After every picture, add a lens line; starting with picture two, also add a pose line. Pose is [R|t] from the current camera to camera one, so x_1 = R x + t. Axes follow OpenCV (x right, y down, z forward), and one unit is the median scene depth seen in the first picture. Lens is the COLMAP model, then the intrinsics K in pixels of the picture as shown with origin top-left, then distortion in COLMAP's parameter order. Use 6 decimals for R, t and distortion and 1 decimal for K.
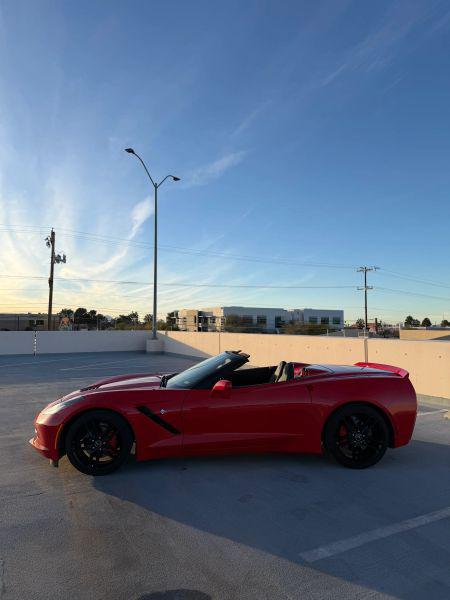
lens RADIAL K [[425.4, 0, 225.0], [0, 425.4, 300.0], [0, 0, 1]] dist [0.096022, -0.142291]
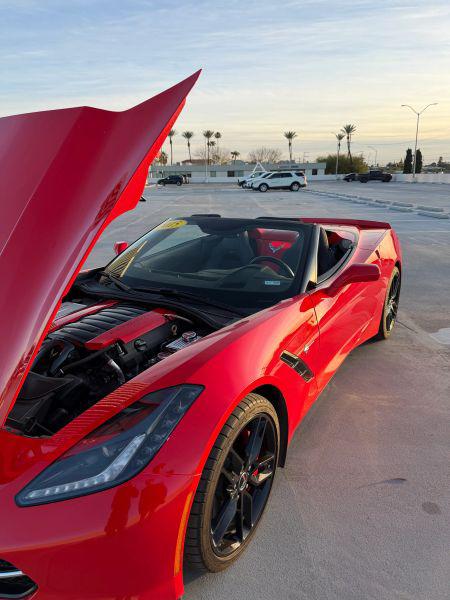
lens RADIAL K [[425.1, 0, 228.0], [0, 425.1, 302.1], [0, 0, 1]] dist [0.127029, -0.208564]
pose [[0.574096, -0.238002, 0.783434, -0.438586], [-0.032090, 0.949546, 0.311981, 0.054926], [-0.818159, -0.204248, 0.537493, 0.658464]]
